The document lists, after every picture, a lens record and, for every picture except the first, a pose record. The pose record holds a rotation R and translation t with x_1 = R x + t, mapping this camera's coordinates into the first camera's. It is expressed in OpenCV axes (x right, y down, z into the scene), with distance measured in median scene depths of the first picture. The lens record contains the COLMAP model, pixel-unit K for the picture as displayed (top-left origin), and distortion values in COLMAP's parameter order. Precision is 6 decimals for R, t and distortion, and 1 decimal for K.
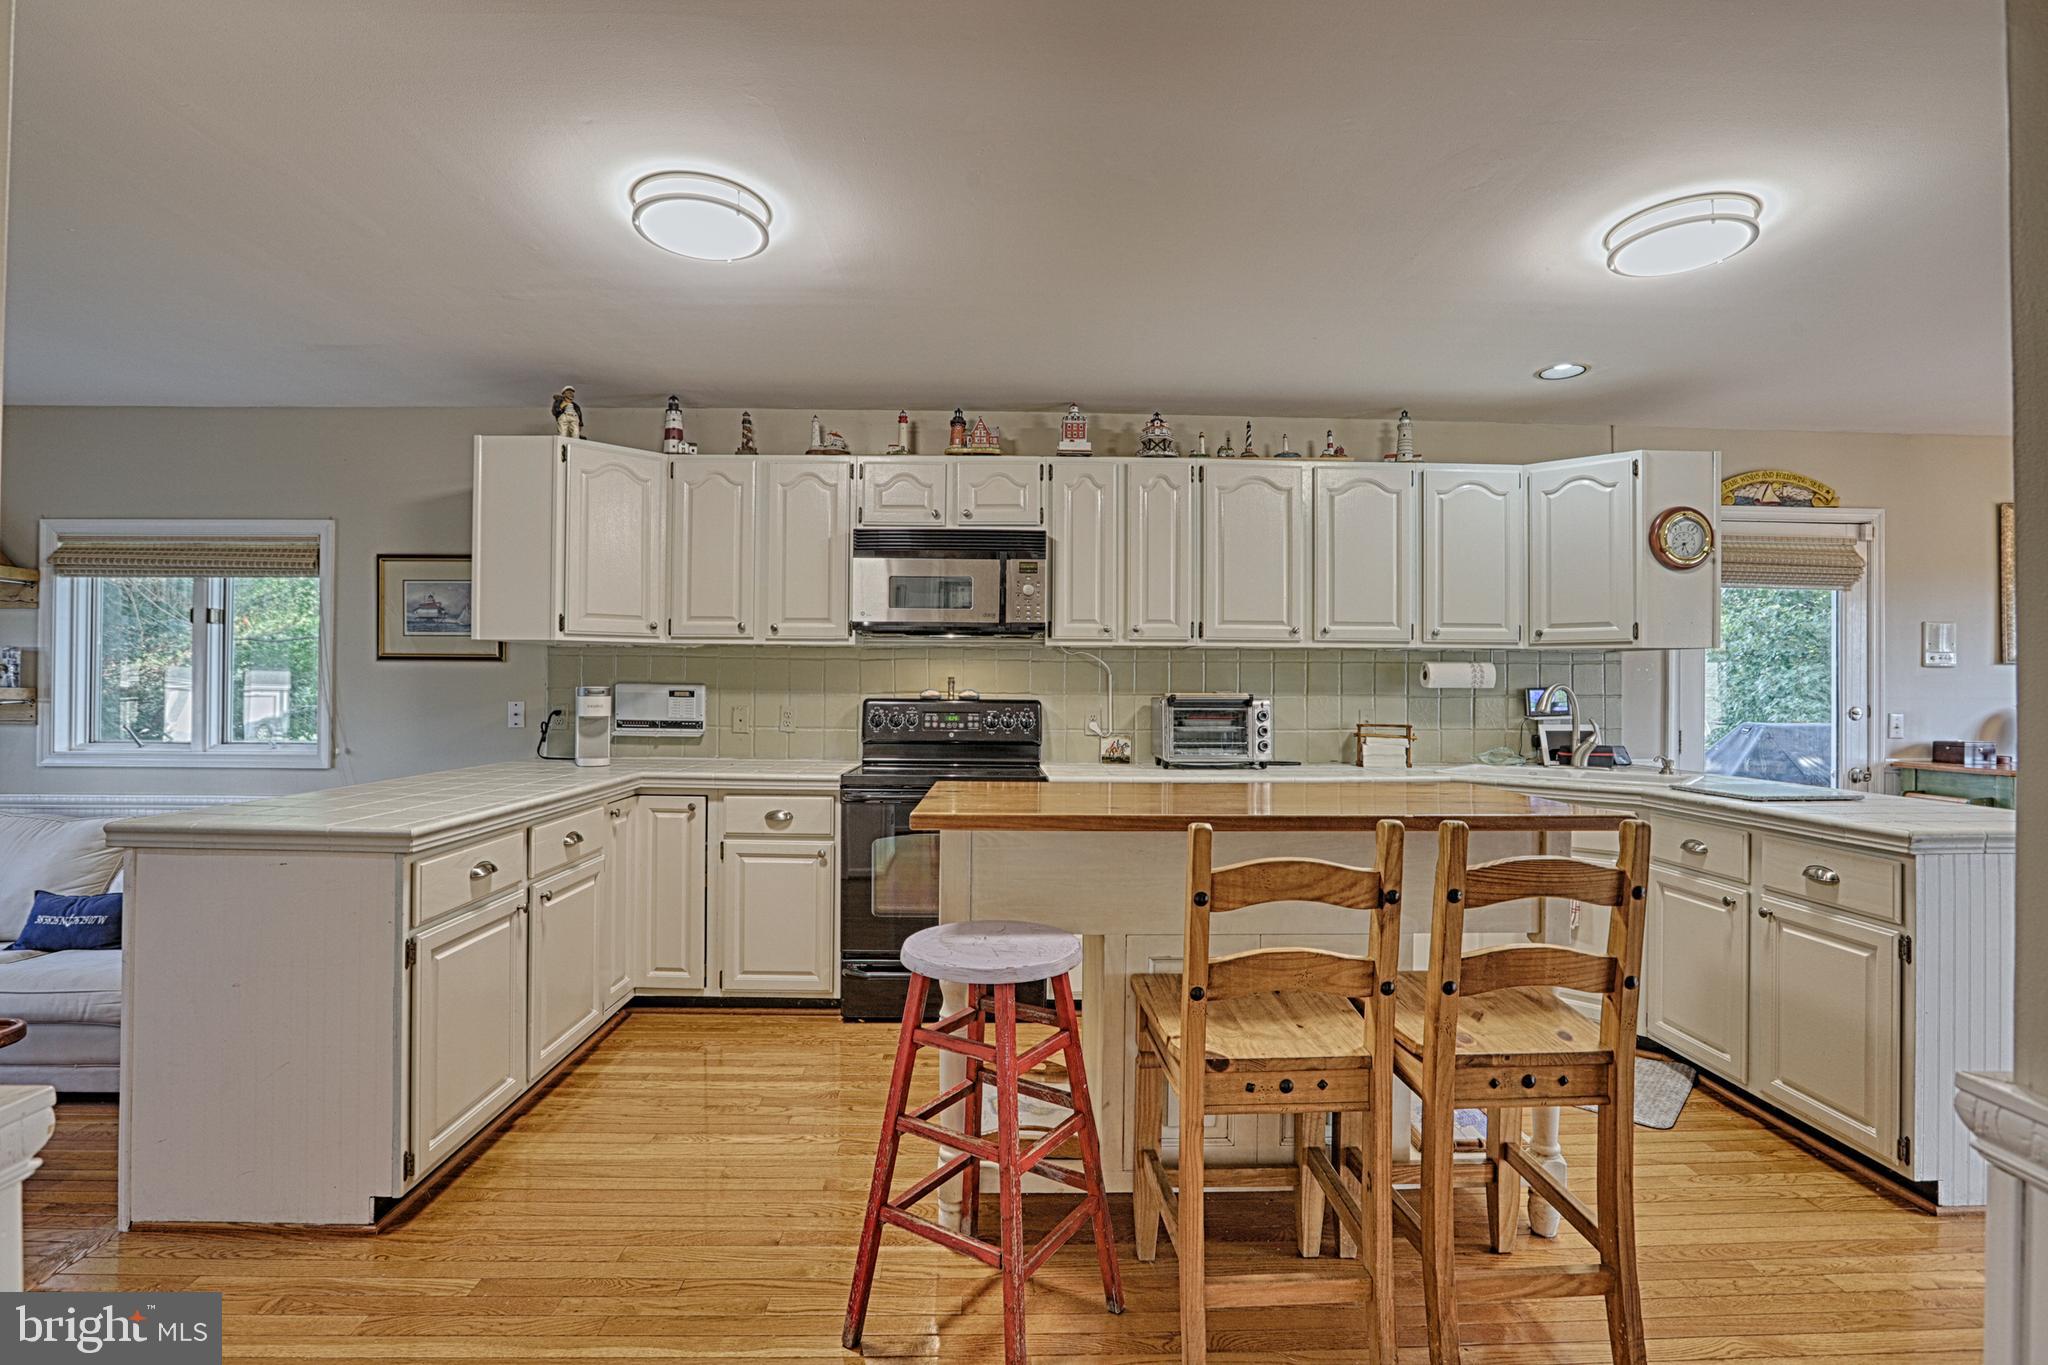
lens RADIAL K [[930.5, 0, 1024.0], [0, 930.5, 682.5], [0, 0, 1]] dist [-0.050029, 0.016023]
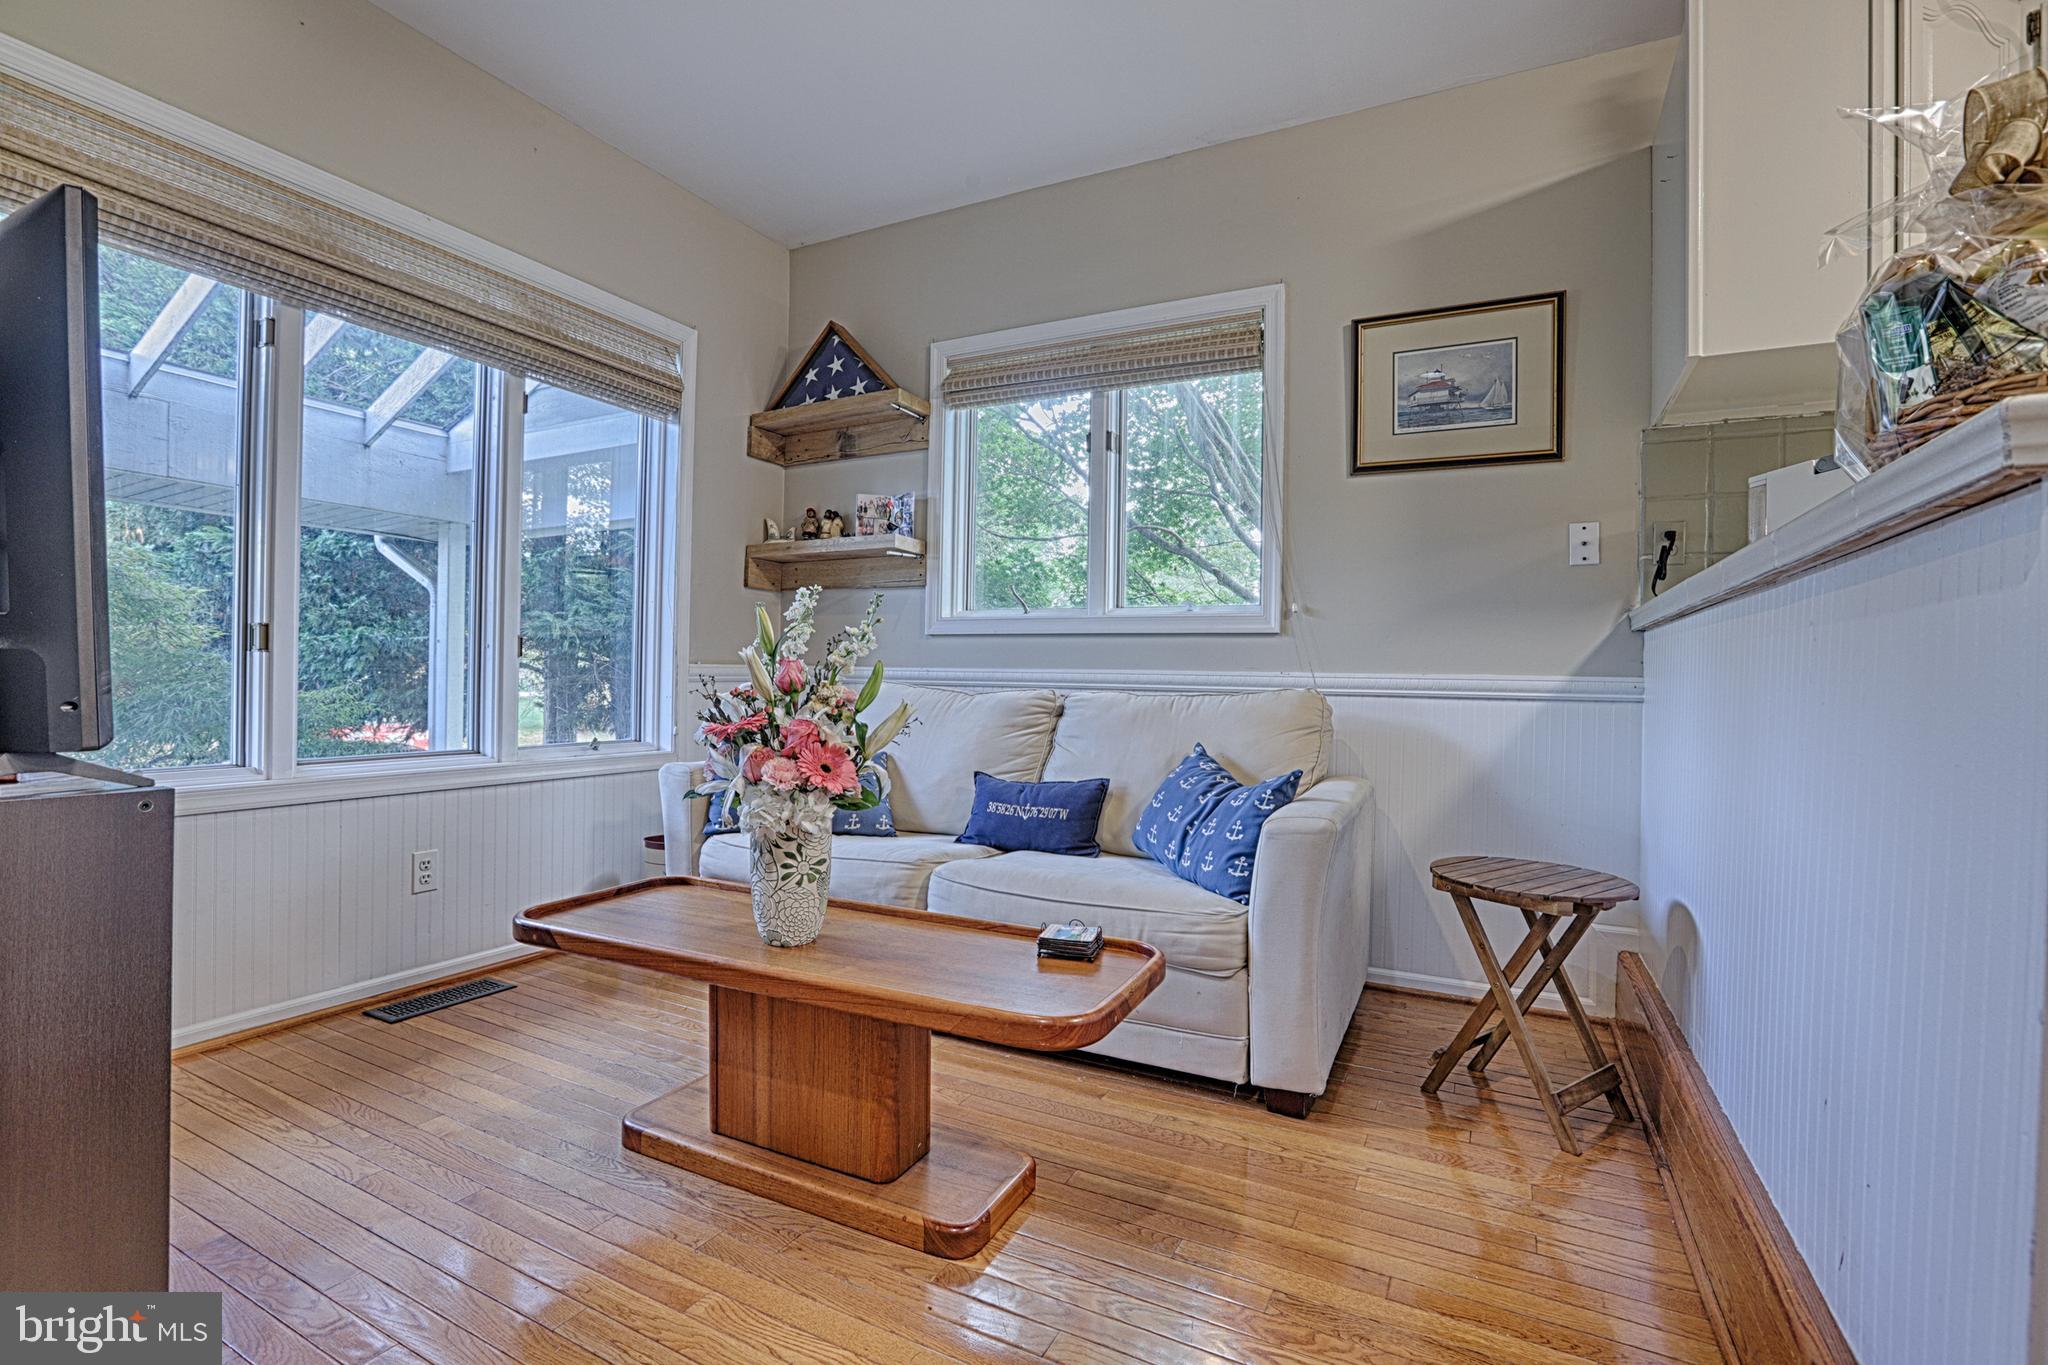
lens RADIAL K [[927.6, 0, 1029.5], [0, 927.6, 674.1], [0, 0, 1]] dist [-0.023354, 0.001009]
pose [[0.877840, 0.011750, -0.478810, -0.589288], [-0.007387, 0.999912, 0.010994, 0.120570], [0.478897, -0.006114, 0.877850, 0.270921]]
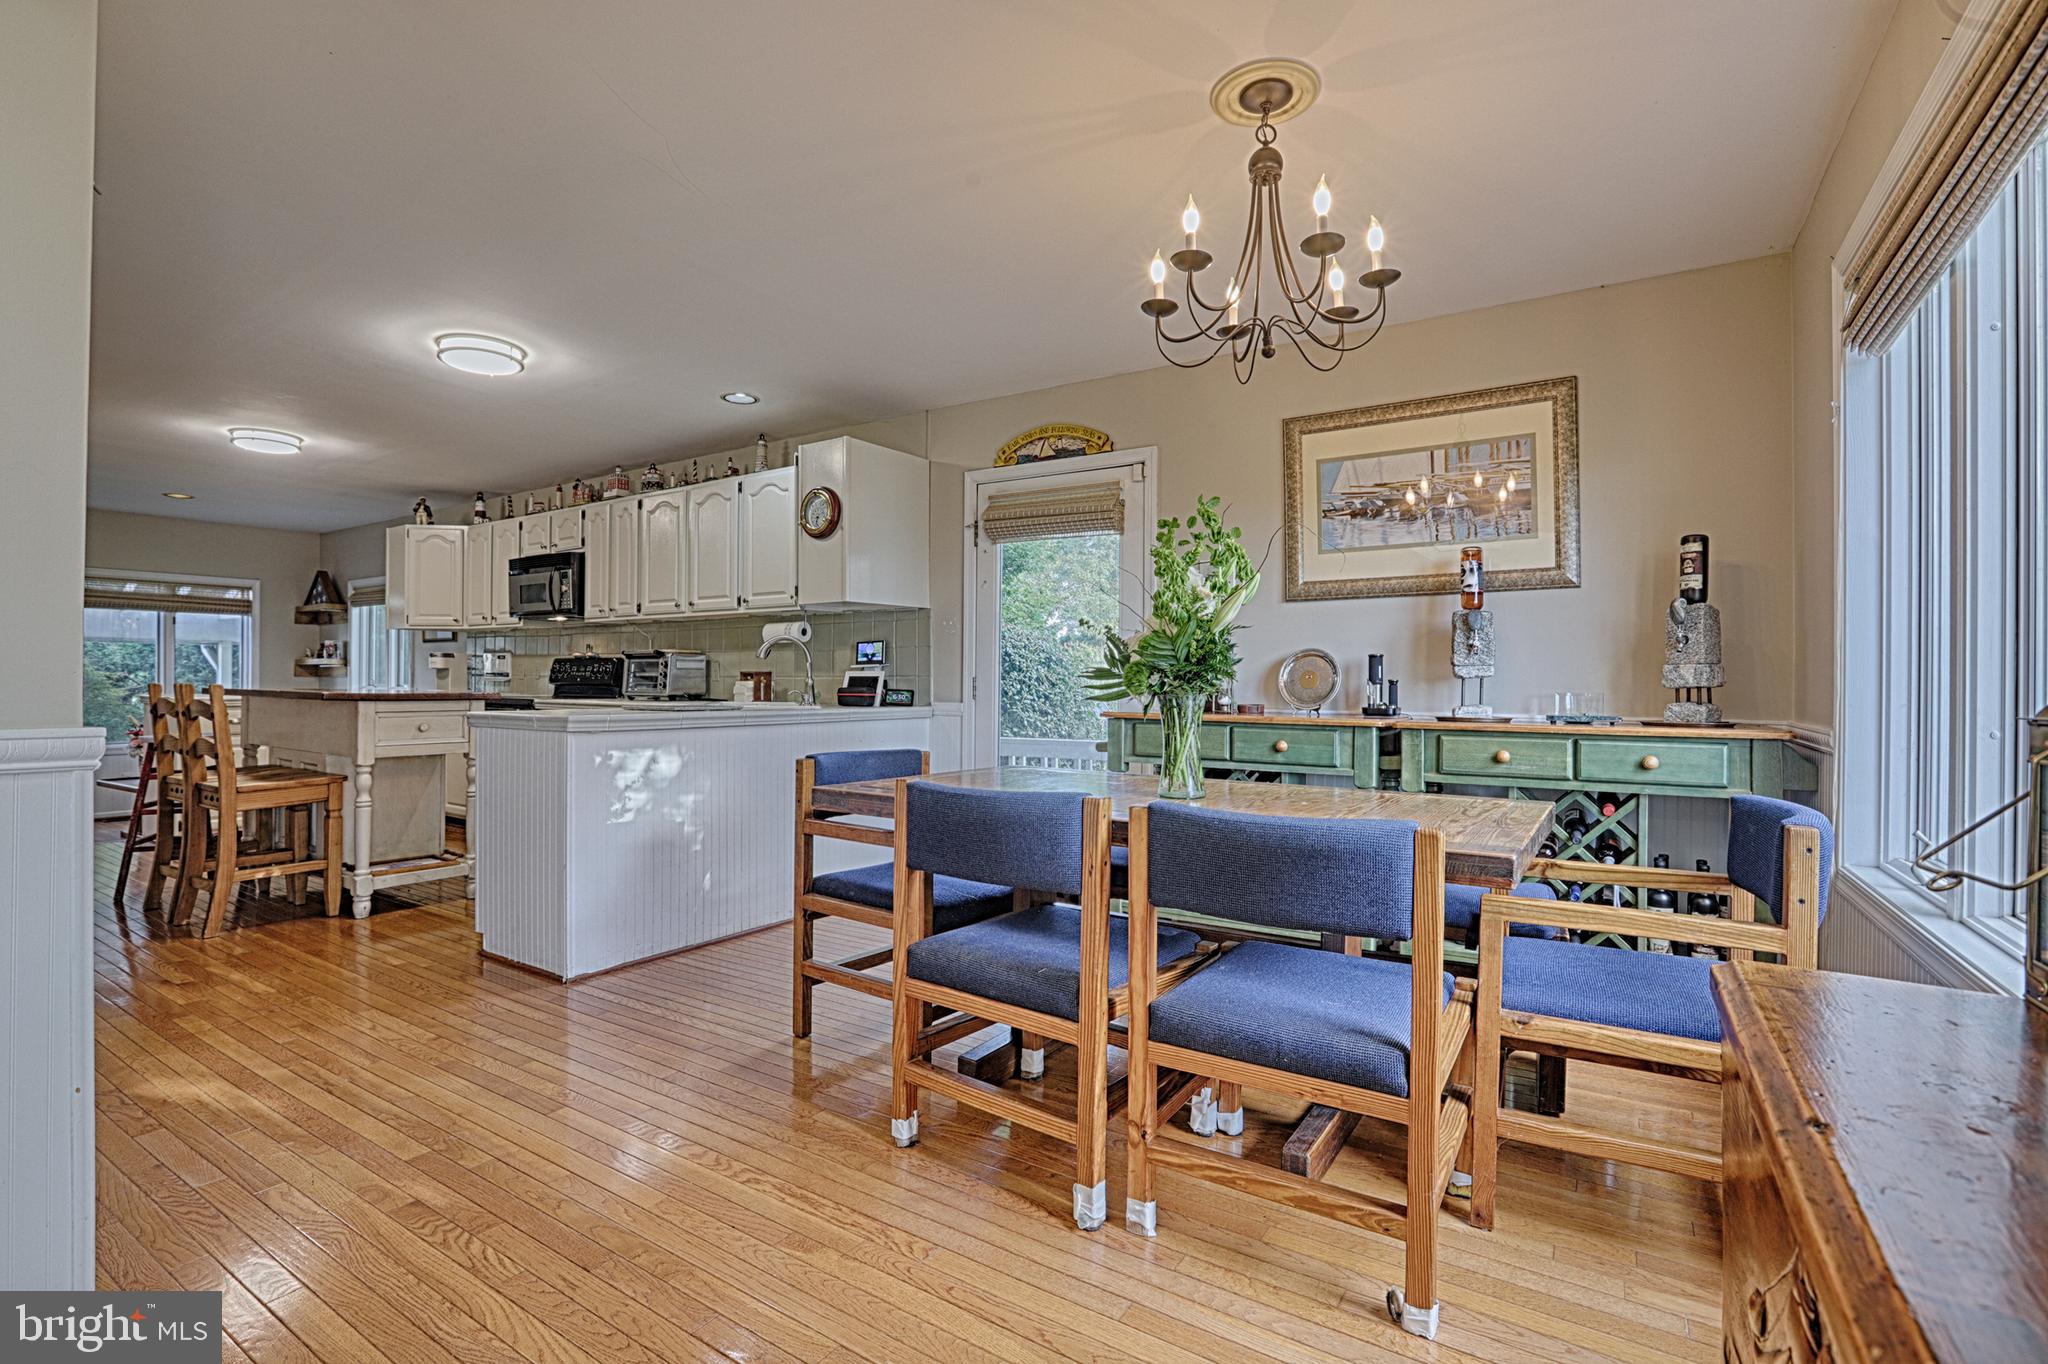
lens RADIAL K [[927.6, 0, 1029.5], [0, 927.6, 673.6], [0, 0, 1]] dist [-0.023354, 0.001009]
pose [[0.824648, -0.006873, -0.565605, 1.487960], [0.007107, 0.999973, -0.001789, 0.054426], [0.565602, -0.002545, 0.824674, 0.116675]]
